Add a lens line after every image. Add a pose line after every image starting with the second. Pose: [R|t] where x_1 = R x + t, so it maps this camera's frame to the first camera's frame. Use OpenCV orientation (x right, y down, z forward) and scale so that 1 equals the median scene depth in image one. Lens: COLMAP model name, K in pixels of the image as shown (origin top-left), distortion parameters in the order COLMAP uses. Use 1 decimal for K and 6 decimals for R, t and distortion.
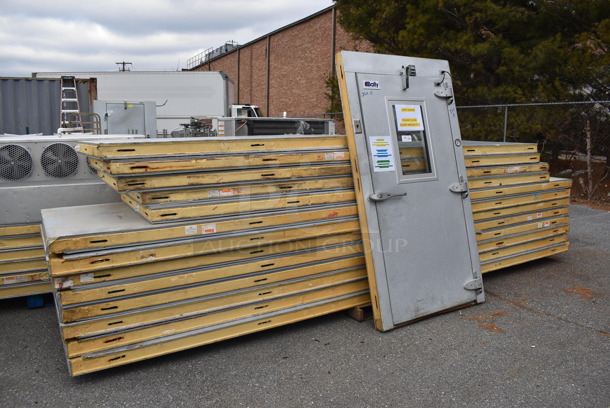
lens RADIAL K [[474.4, 0, 305.0], [0, 474.4, 204.0], [0, 0, 1]] dist [-0.092281, 0.007025]
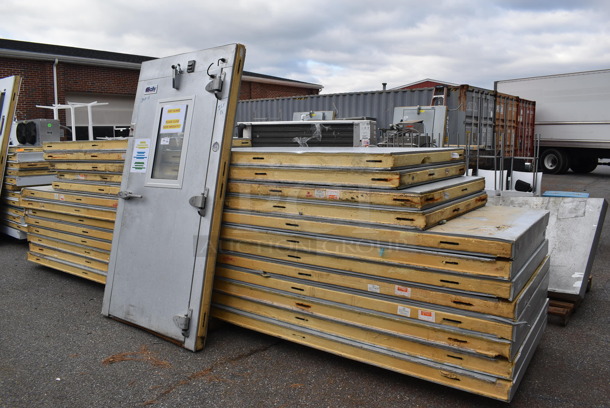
lens RADIAL K [[474.4, 0, 305.0], [0, 474.4, 204.0], [0, 0, 1]] dist [-0.092281, 0.007025]
pose [[0.396184, 0.129310, -0.909020, 1.216147], [-0.138582, 0.987113, 0.080020, -0.129782], [0.907652, 0.094271, 0.408999, 0.886062]]
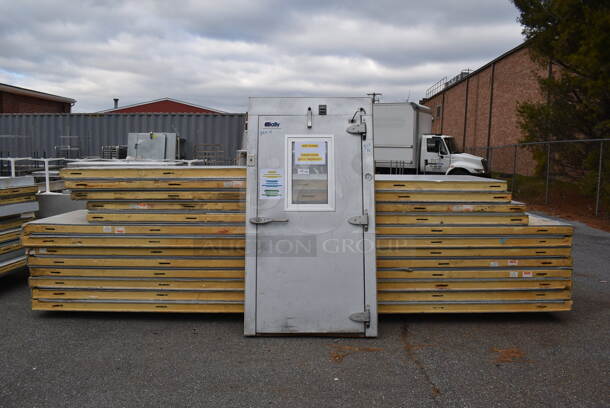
lens RADIAL K [[474.4, 0, 305.0], [0, 474.4, 204.0], [0, 0, 1]] dist [-0.092281, 0.007025]
pose [[0.857328, 0.065334, -0.510608, 0.799959], [-0.094674, 0.995005, -0.031647, -0.027877], [0.505990, 0.075473, 0.859231, 0.047400]]
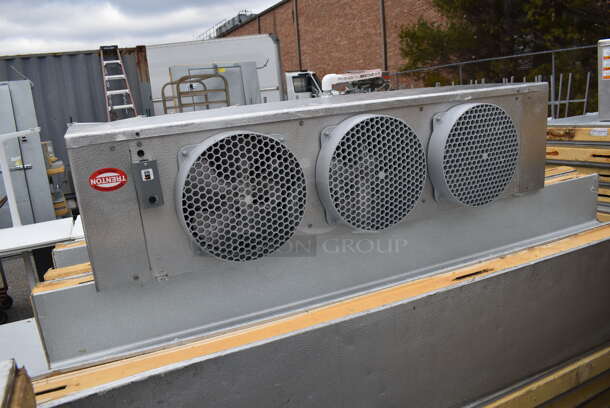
lens RADIAL K [[463.7, 0, 280.5], [0, 463.7, 204.9], [0, 0, 1]] dist [-0.097223, 0.000190]
pose [[0.994681, -0.079937, -0.064964, -0.663211], [0.083866, 0.994657, 0.060191, -0.128825], [0.059806, -0.065319, 0.996071, 0.841040]]
